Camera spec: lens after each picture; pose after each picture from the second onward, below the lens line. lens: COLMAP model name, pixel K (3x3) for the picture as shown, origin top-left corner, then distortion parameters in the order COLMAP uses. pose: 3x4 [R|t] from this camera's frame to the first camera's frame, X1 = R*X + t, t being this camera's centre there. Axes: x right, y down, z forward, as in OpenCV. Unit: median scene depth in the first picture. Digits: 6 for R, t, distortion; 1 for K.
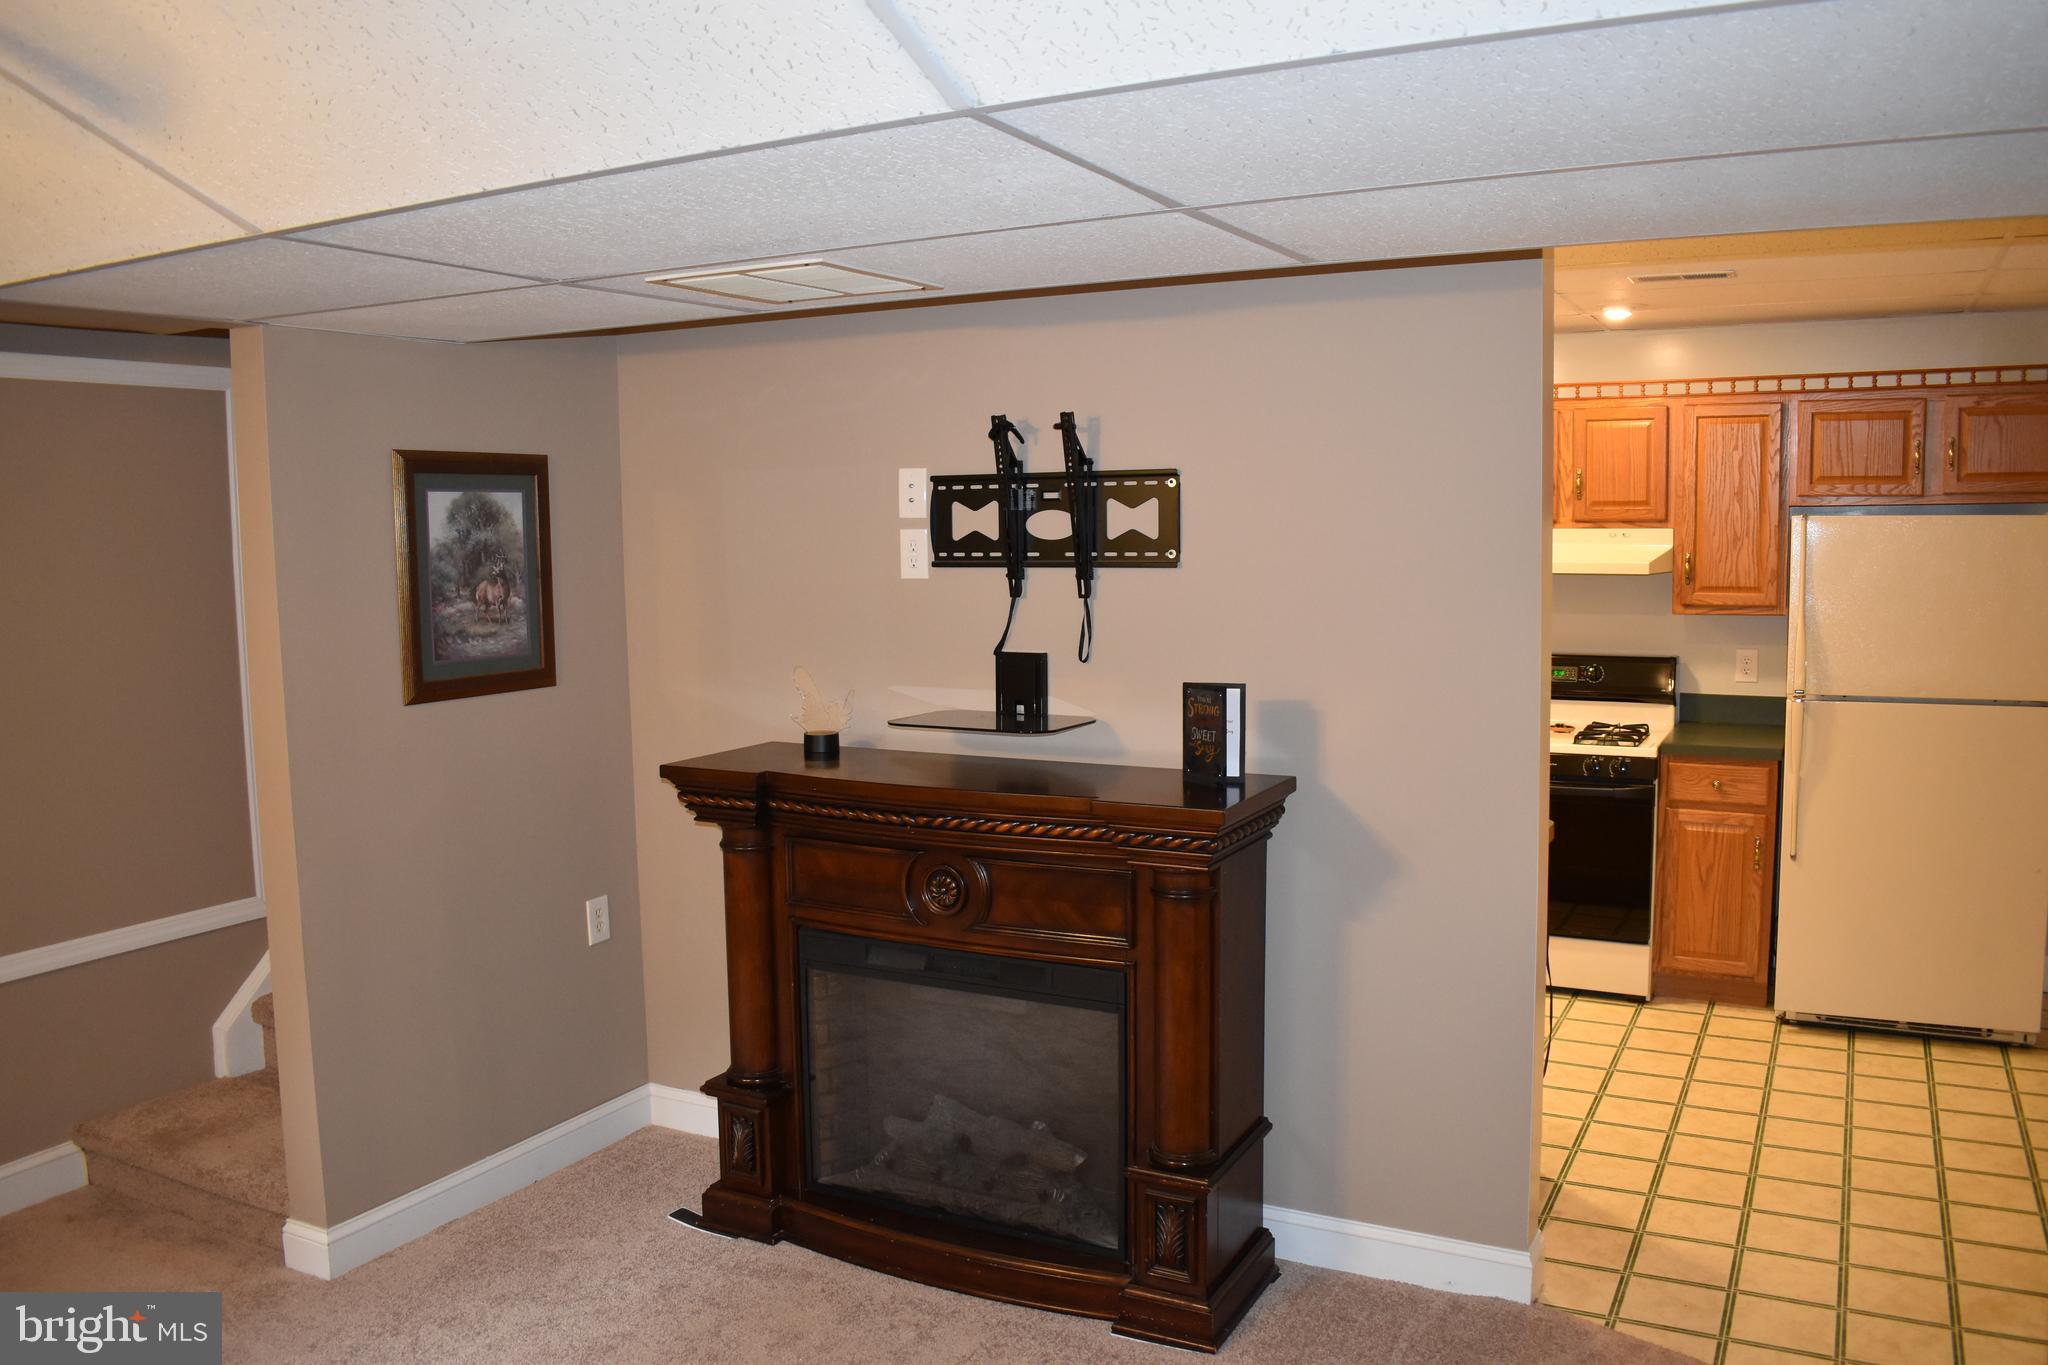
lens RADIAL K [[1597.0, 0, 1032.0], [0, 1597.0, 686.2], [0, 0, 1]] dist [-0.067115, -0.012526]
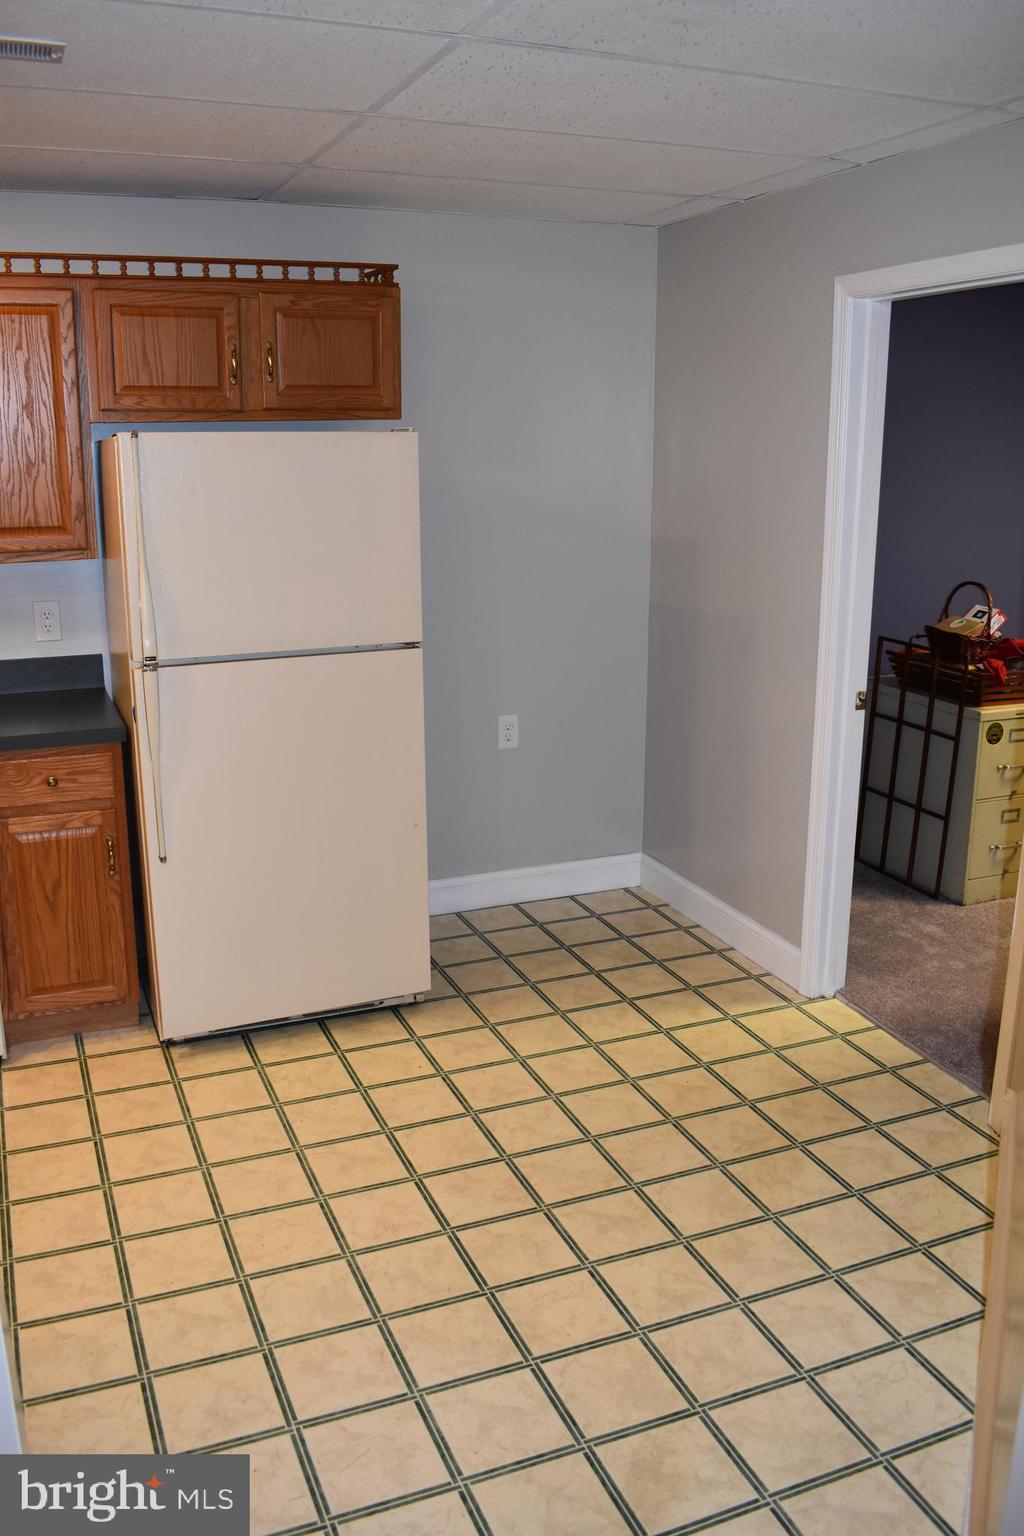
lens RADIAL K [[1279.0, 0, 524.1], [0, 1279.0, 764.5], [0, 0, 1]] dist [-0.074445, -0.024213]
pose [[0.630820, -0.175422, 0.755840, 0.106850], [0.067619, 0.982831, 0.171669, -0.039596], [-0.772977, -0.057183, 0.631851, 0.421016]]
